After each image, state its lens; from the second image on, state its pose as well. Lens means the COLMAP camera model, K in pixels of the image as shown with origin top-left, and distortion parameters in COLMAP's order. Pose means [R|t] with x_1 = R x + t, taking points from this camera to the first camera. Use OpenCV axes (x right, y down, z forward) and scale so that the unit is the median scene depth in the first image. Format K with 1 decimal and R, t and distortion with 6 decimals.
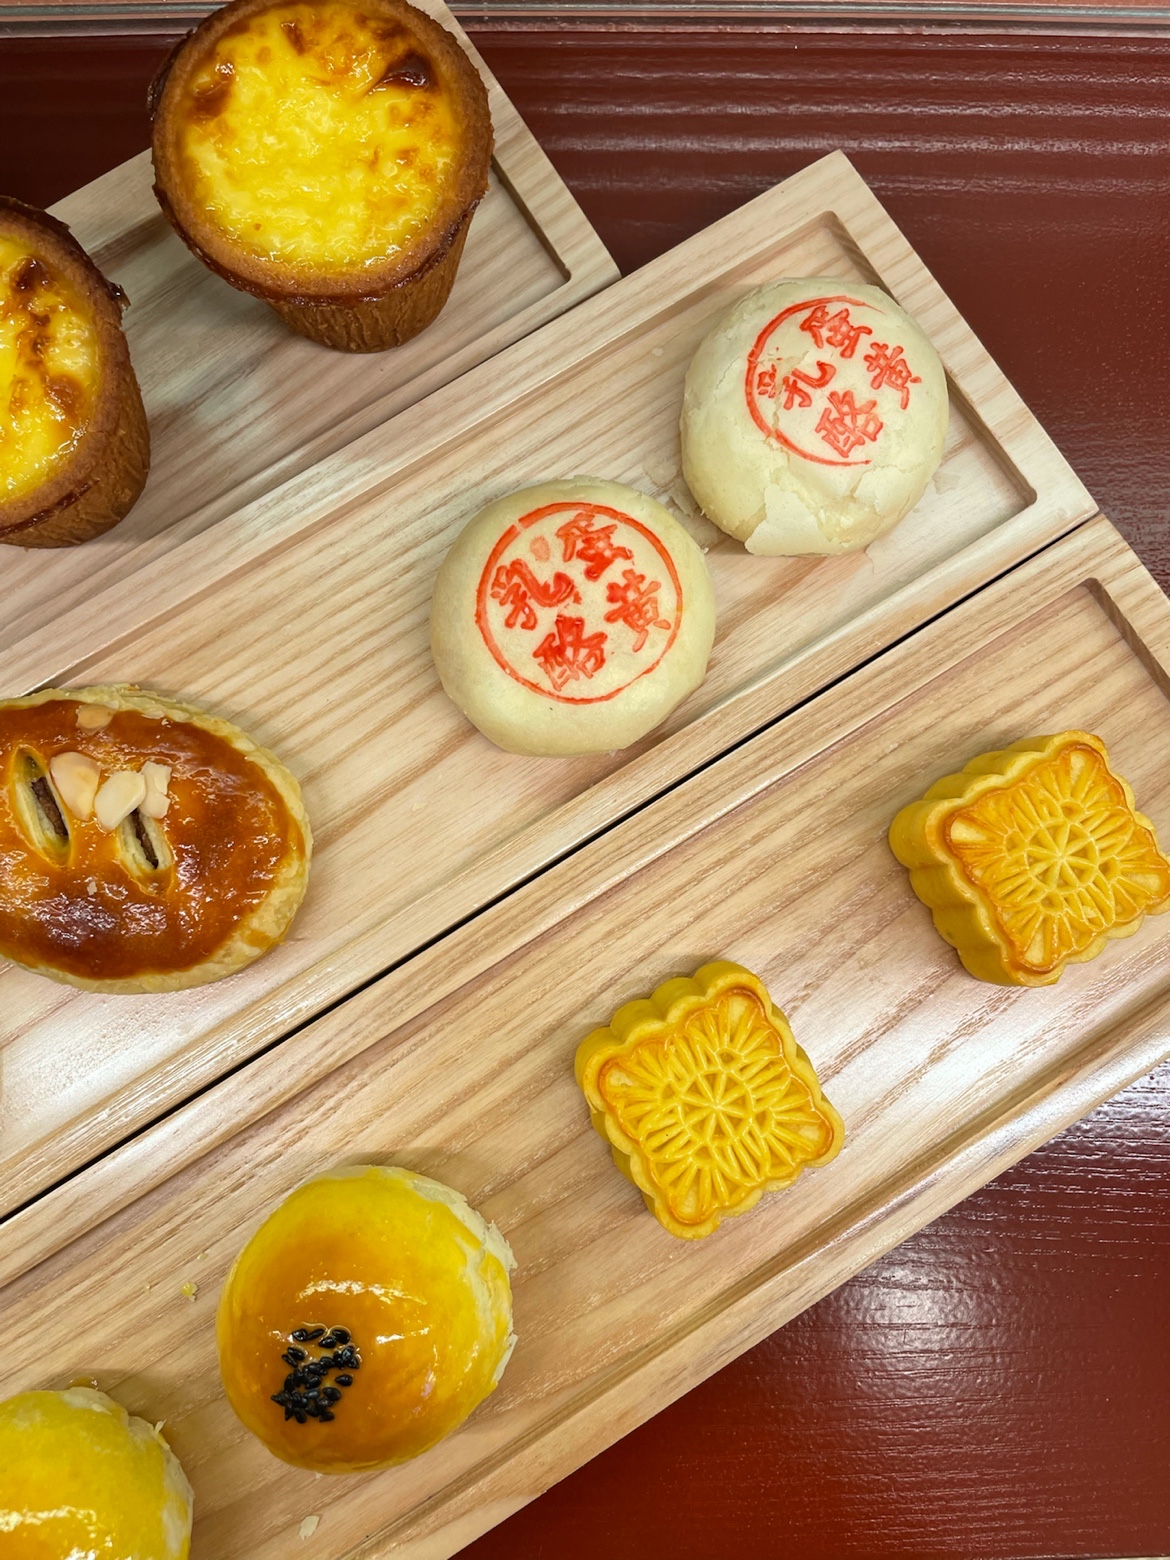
lens RADIAL K [[1199.4, 0, 585.0], [0, 1199.4, 780.0], [0, 0, 1]] dist [0.086918, -0.145738]
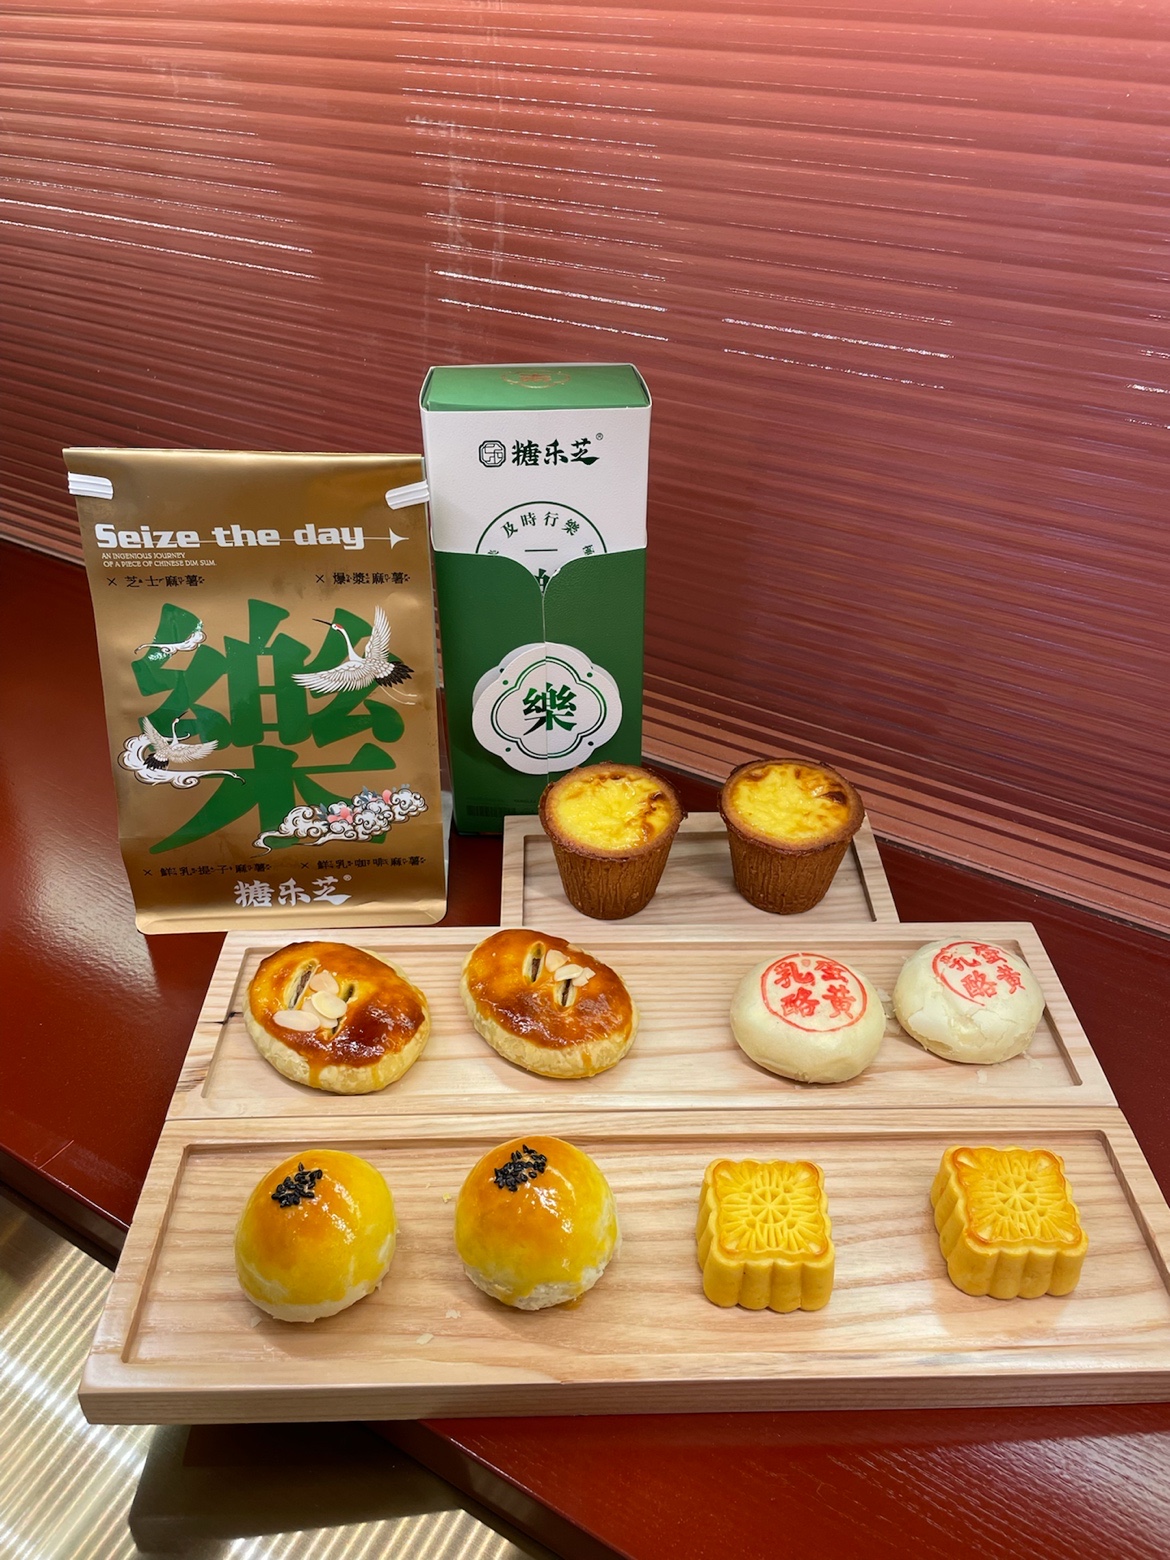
lens RADIAL K [[1199.4, 0, 585.0], [0, 1199.4, 780.0], [0, 0, 1]] dist [0.086918, -0.145738]
pose [[0.849896, 0.298798, -0.434047, 0.437094], [-0.521362, 0.596447, -0.610272, 1.062050], [0.076538, 0.744964, 0.662700, -0.611511]]
